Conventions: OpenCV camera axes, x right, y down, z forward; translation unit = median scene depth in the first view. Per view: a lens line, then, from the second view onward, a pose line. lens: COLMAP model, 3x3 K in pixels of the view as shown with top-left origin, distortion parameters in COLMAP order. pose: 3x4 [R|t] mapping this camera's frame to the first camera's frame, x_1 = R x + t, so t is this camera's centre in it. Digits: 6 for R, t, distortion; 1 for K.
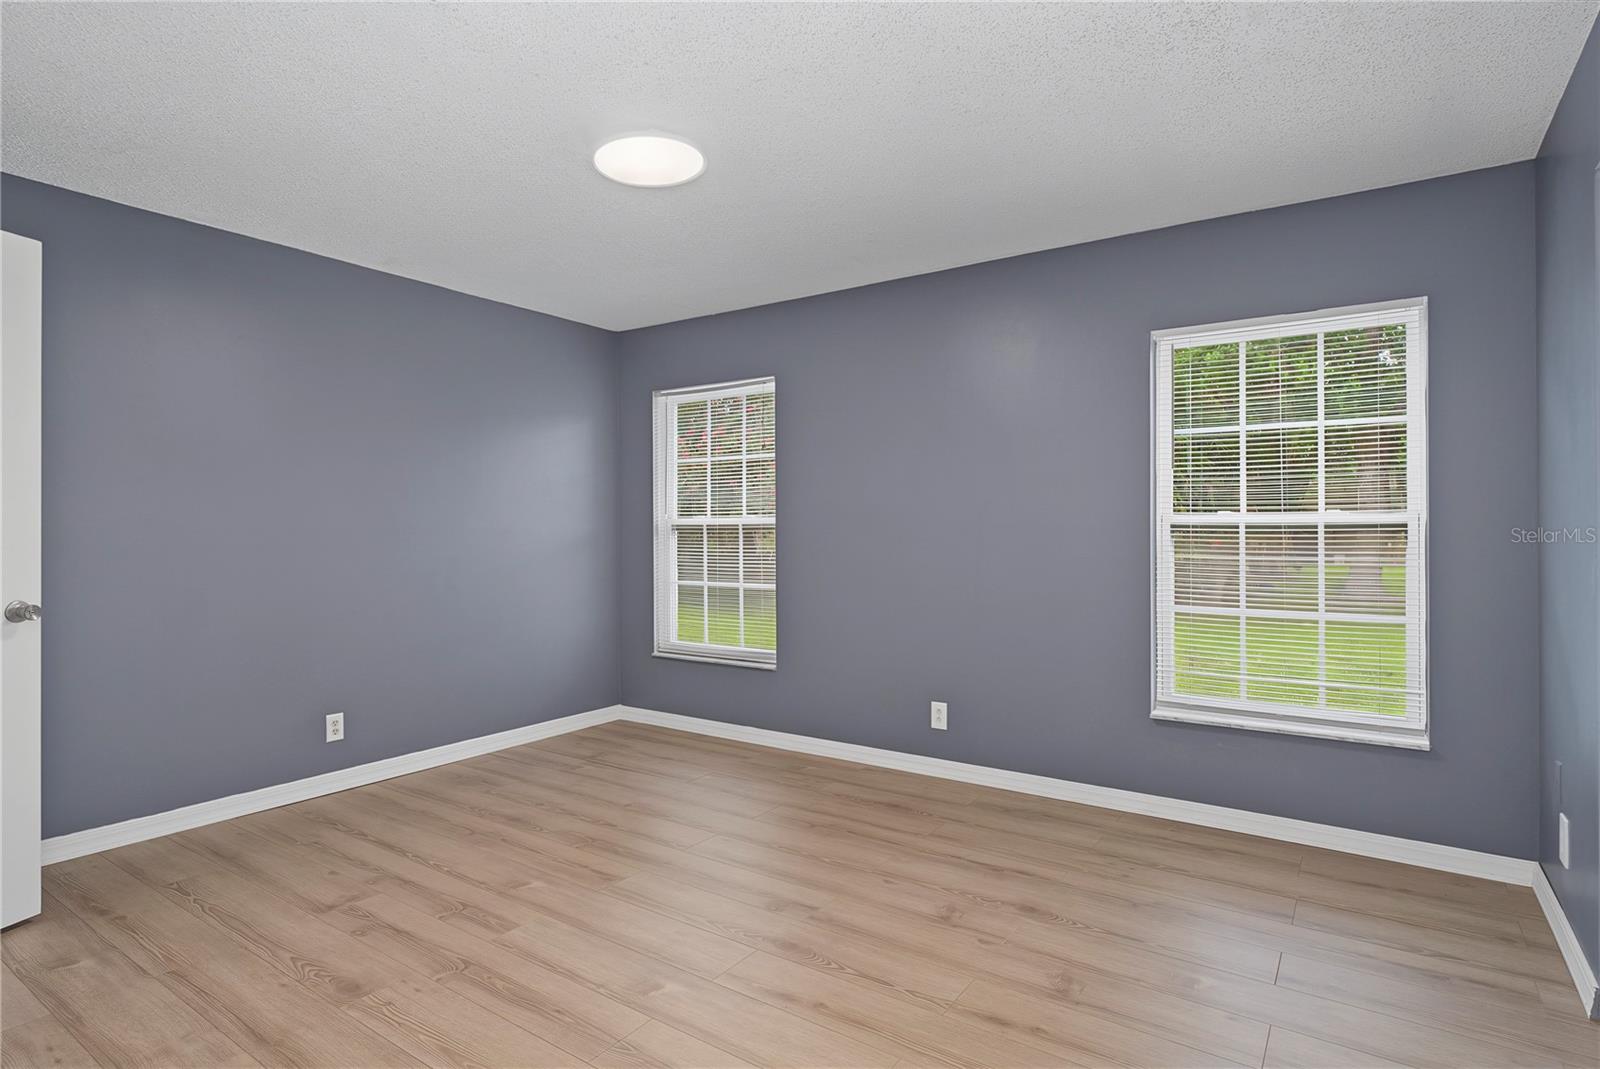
lens RADIAL K [[823.4, 0, 794.7], [0, 823.4, 539.8], [0, 0, 1]] dist [-0.002878, 0.000574]
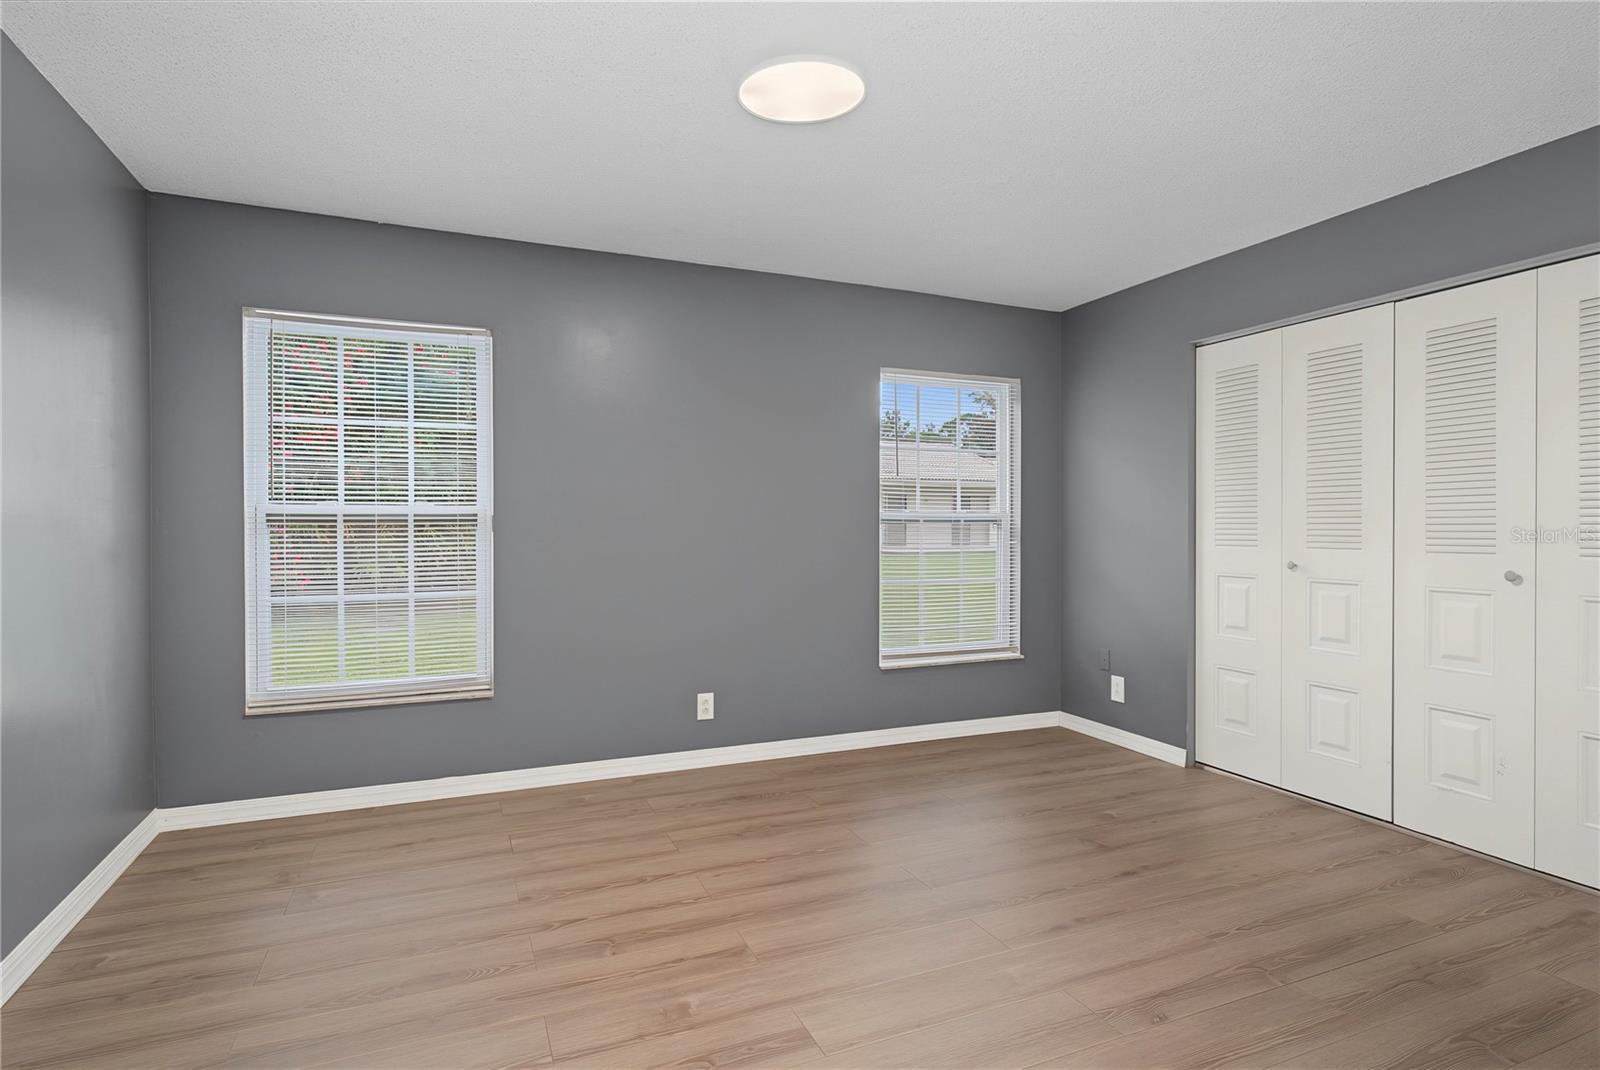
lens RADIAL K [[823.4, 0, 794.7], [0, 823.4, 540.3], [0, 0, 1]] dist [-0.002878, 0.000574]
pose [[0.533163, -0.014506, 0.845888, -0.639199], [0.007180, 0.999895, 0.012622, -0.002453], [-0.845982, -0.000656, 0.533211, 0.380575]]
